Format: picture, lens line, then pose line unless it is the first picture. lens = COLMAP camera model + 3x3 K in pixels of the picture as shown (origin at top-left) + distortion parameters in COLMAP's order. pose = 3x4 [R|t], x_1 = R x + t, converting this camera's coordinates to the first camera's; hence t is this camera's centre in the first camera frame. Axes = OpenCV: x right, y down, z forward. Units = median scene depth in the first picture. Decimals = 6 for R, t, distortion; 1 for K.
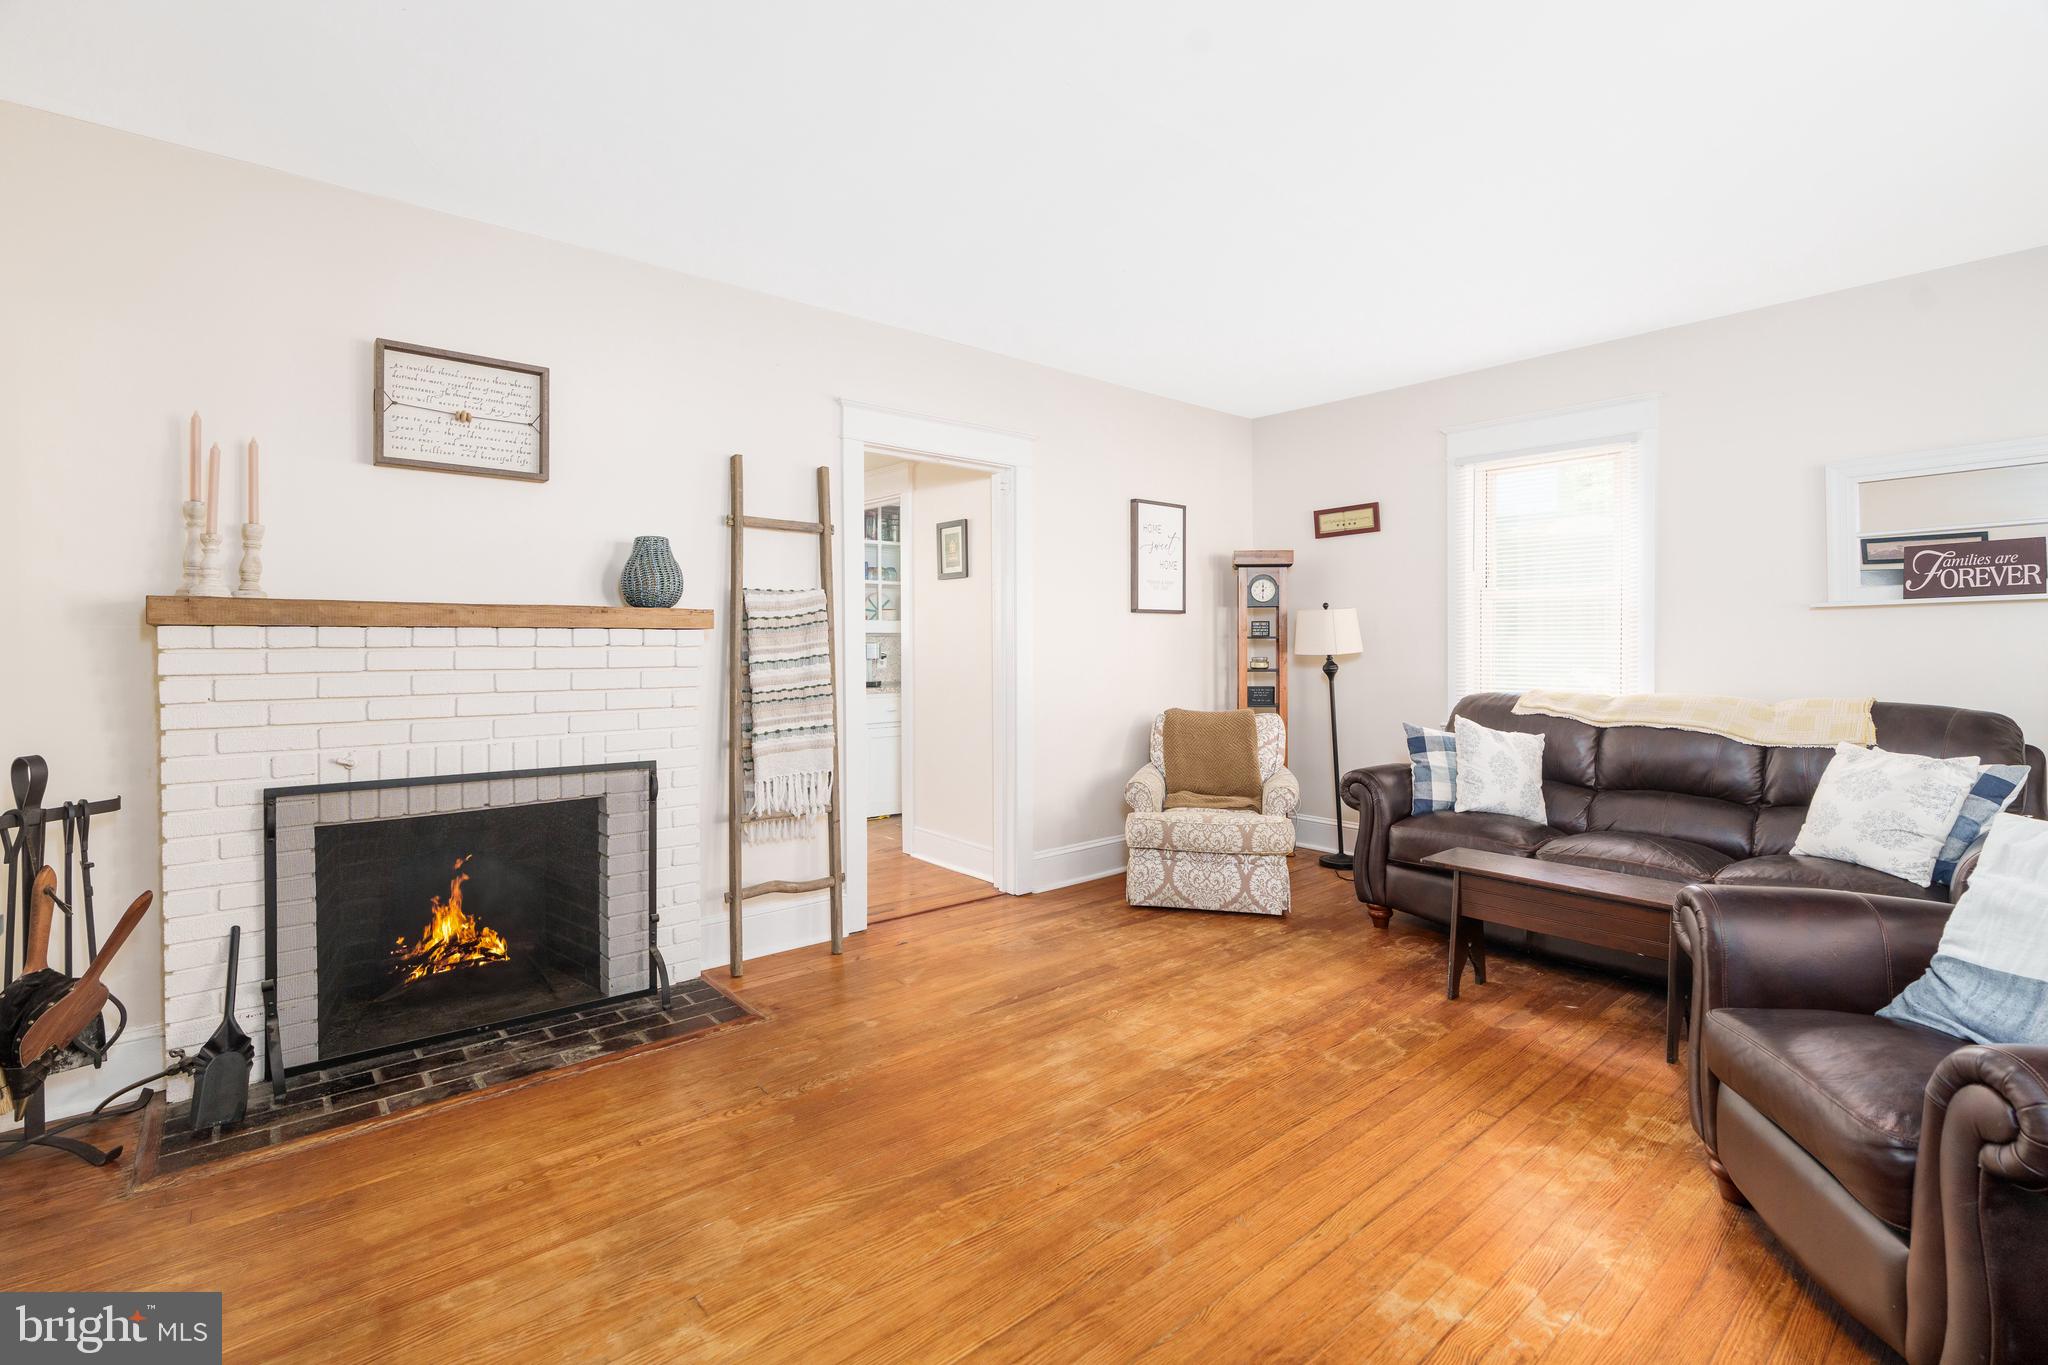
lens RADIAL K [[919.5, 0, 1015.8], [0, 919.5, 669.5], [0, 0, 1]] dist [-0.005816, 0.000443]
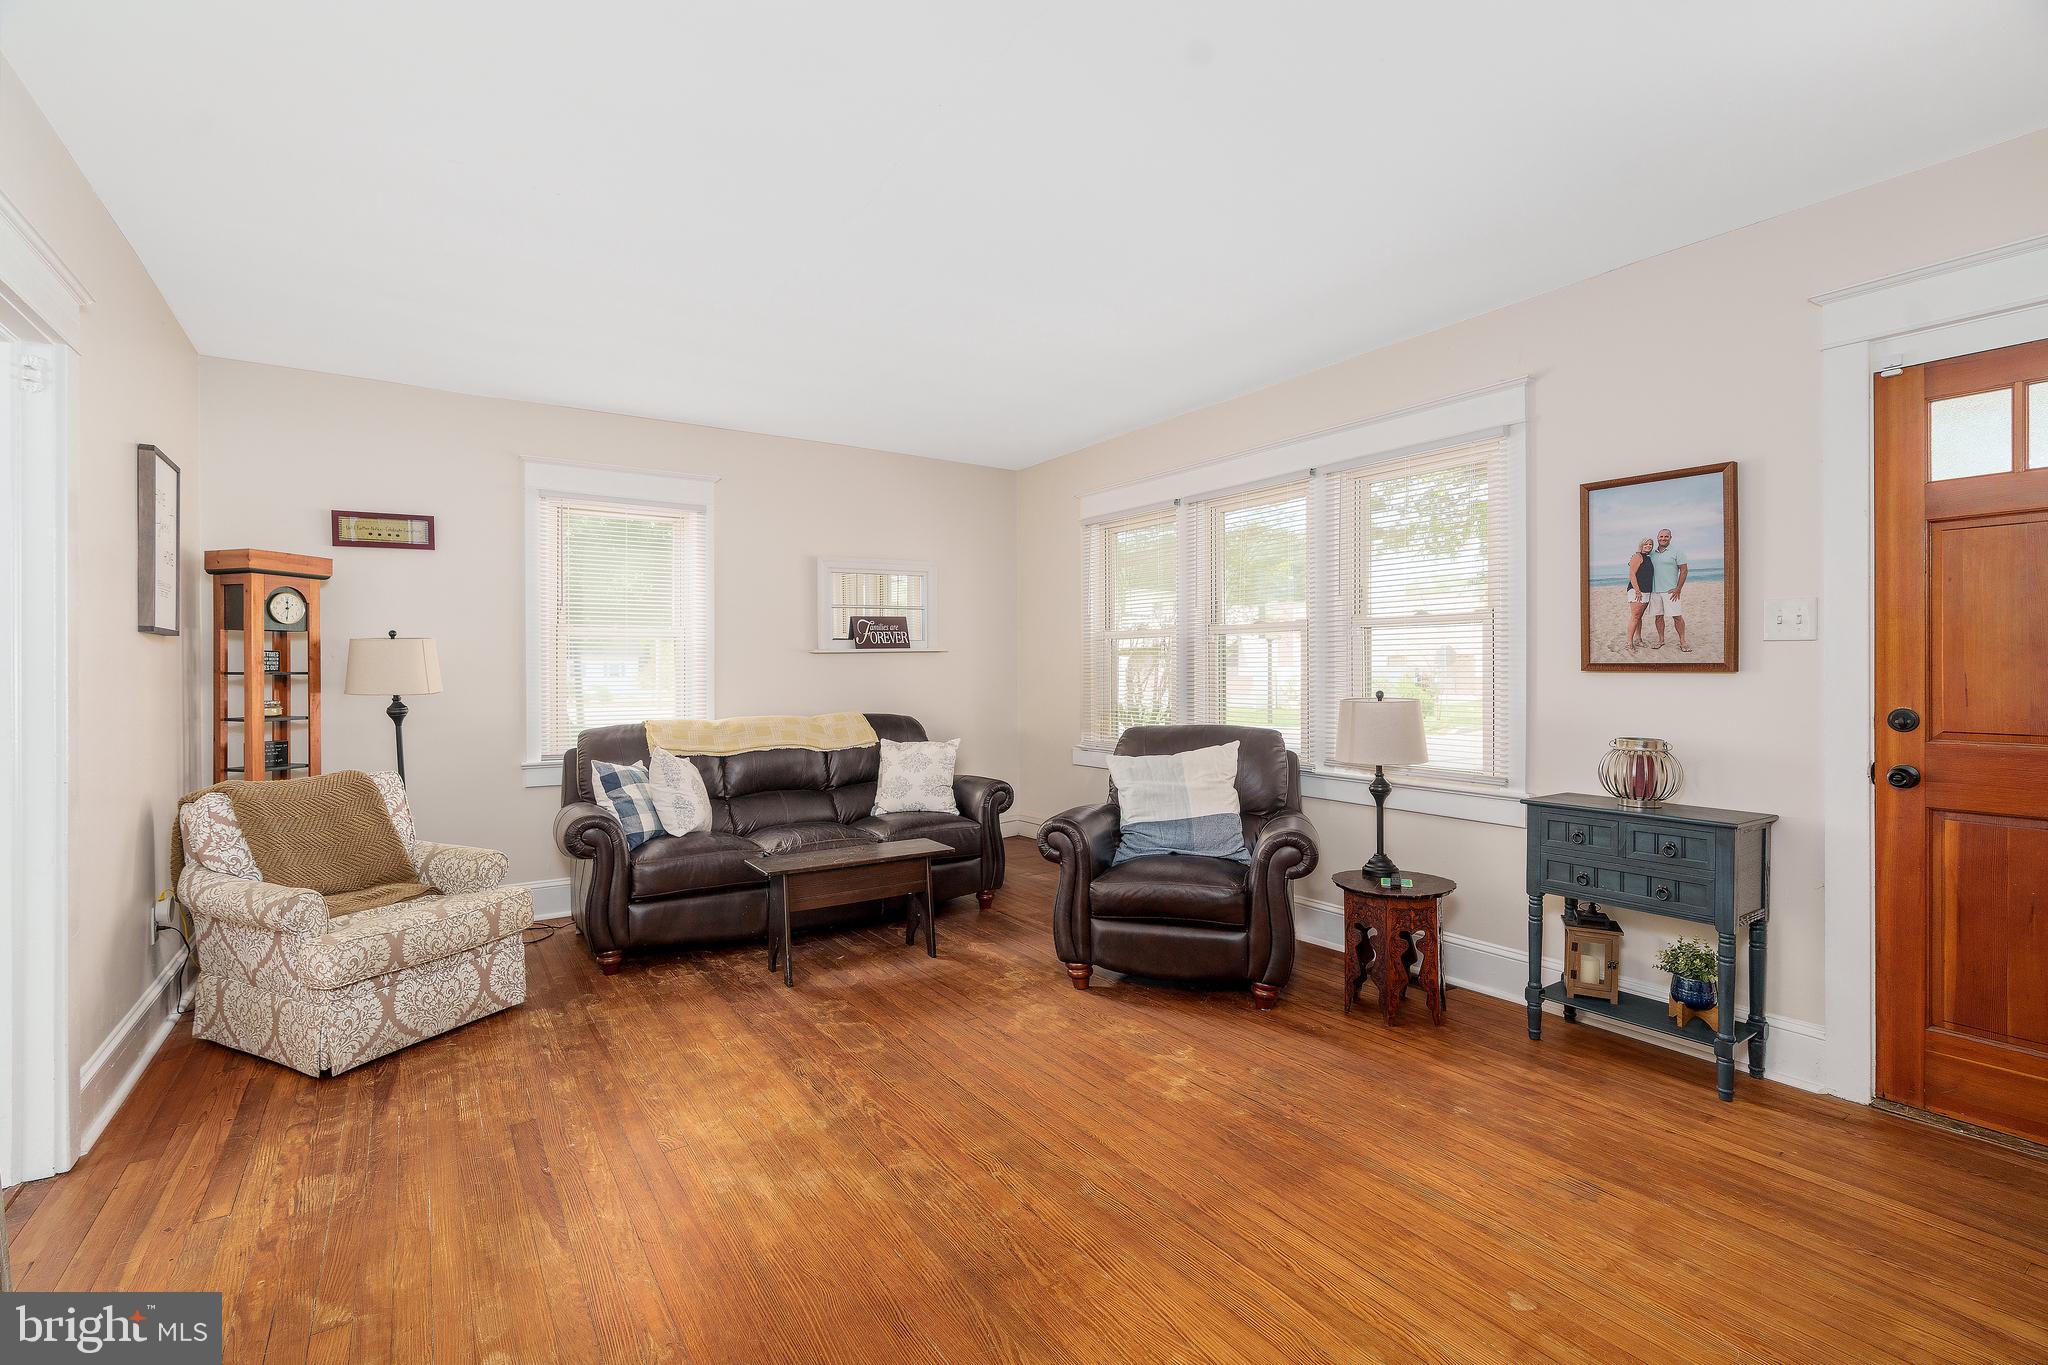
lens RADIAL K [[919.5, 0, 1018.9], [0, 919.5, 676.9], [0, 0, 1]] dist [-0.005816, 0.000443]
pose [[0.110765, -0.002916, 0.993842, -0.555623], [0.034227, 0.999414, -0.000883, -0.016218], [-0.993257, 0.034114, 0.110800, 0.499540]]
